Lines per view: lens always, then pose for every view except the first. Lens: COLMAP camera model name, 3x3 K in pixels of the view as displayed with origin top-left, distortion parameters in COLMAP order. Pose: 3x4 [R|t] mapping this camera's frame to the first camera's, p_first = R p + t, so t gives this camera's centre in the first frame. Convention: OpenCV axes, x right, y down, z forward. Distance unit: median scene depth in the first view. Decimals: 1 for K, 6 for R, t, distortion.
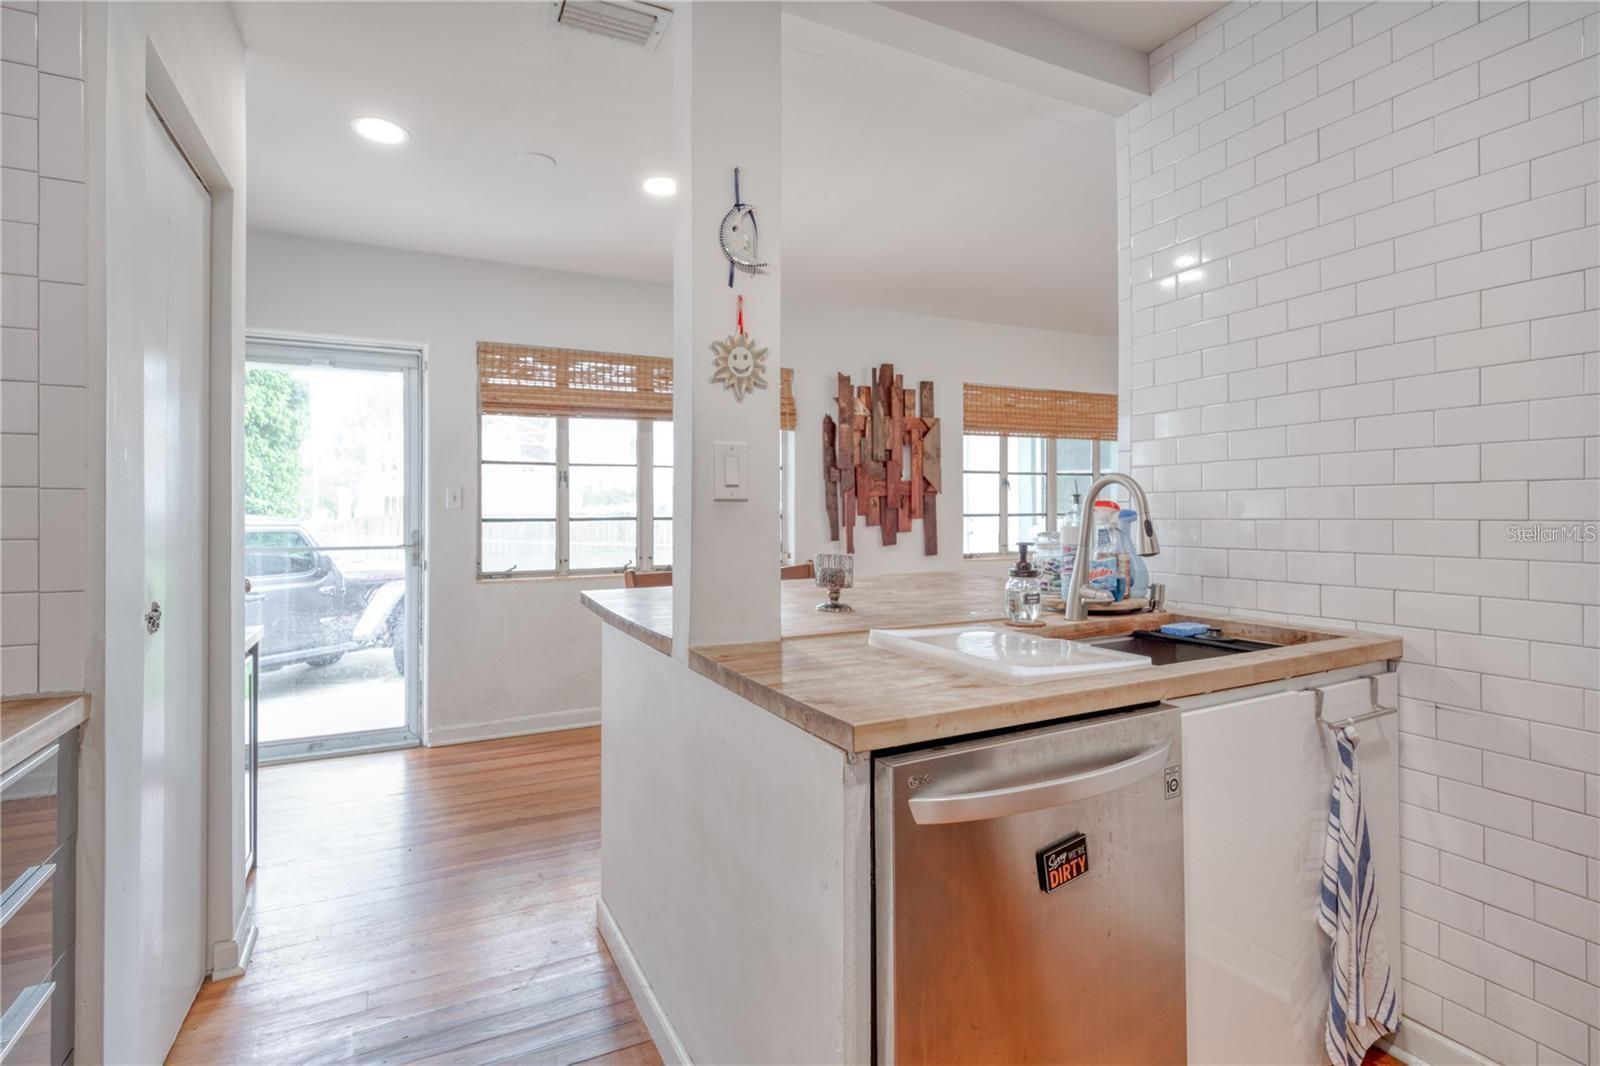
lens RADIAL K [[775.5, 0, 806.7], [0, 775.5, 510.3], [0, 0, 1]] dist [0.003847, -0.000247]
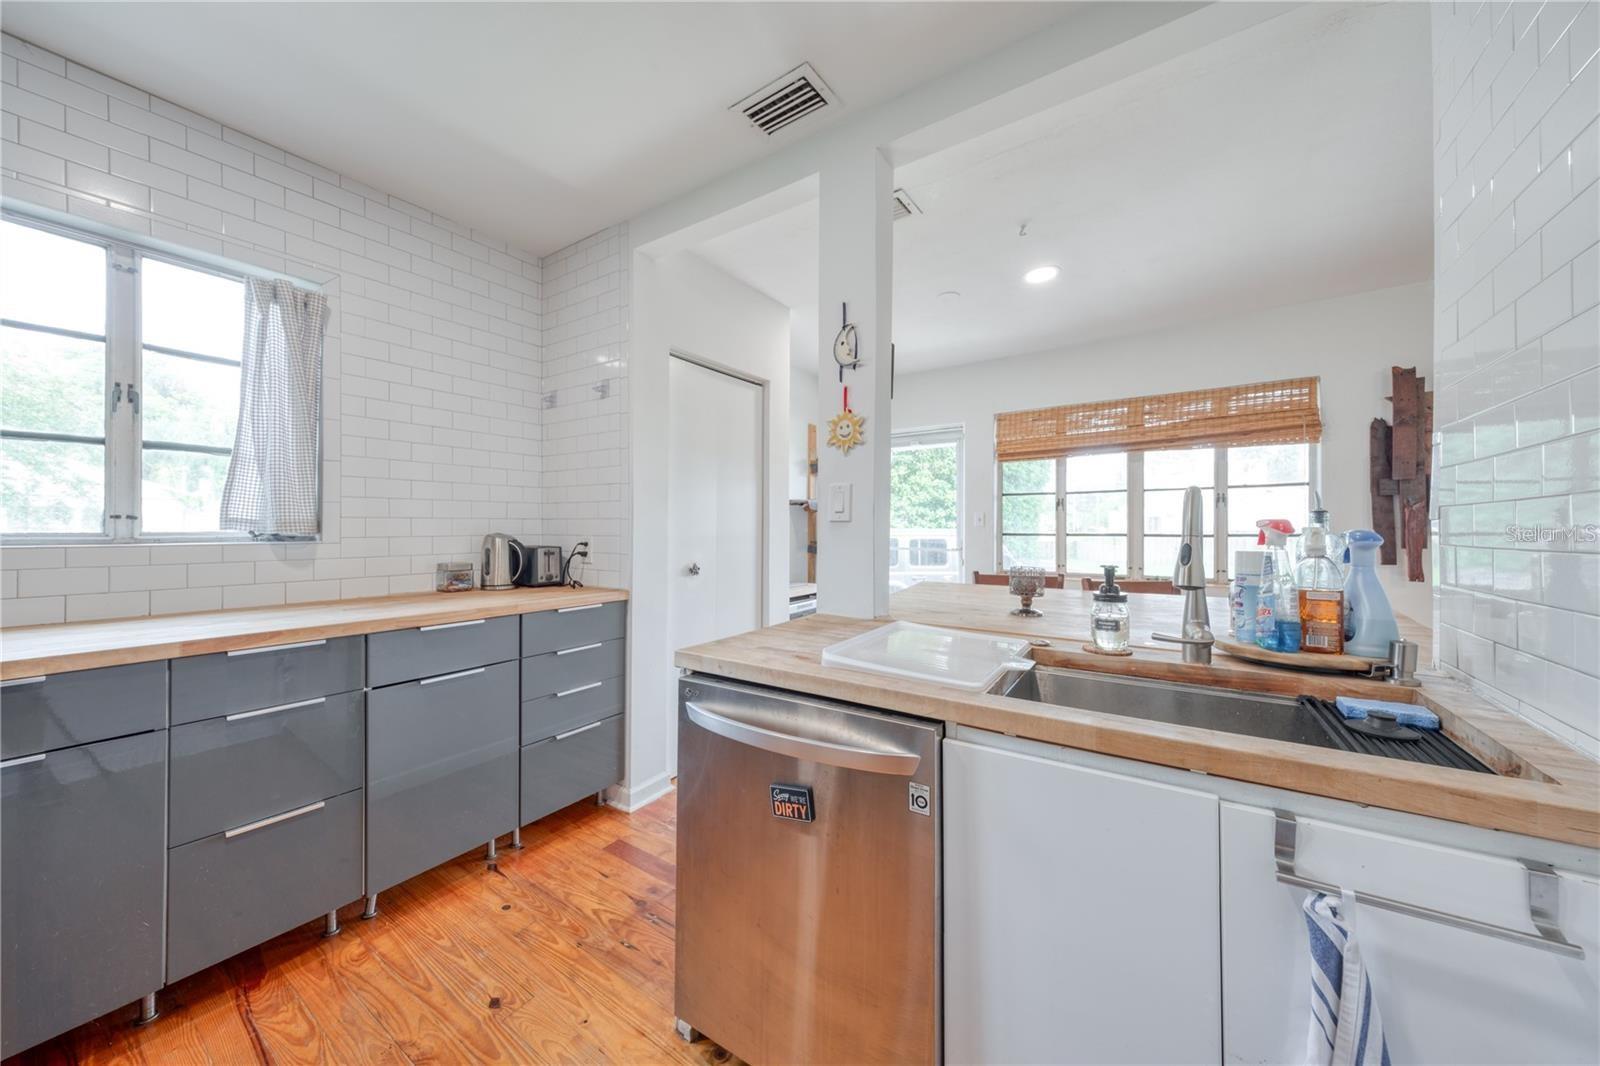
lens RADIAL K [[547.5, 0, 784.9], [0, 547.5, 527.2], [0, 0, 1]] dist [0.000475, 0.000419]
pose [[0.473570, 0.003907, -0.880747, 0.291585], [-0.003115, 0.999991, 0.002761, -0.001932], [0.880750, 0.001436, 0.473578, 0.144068]]
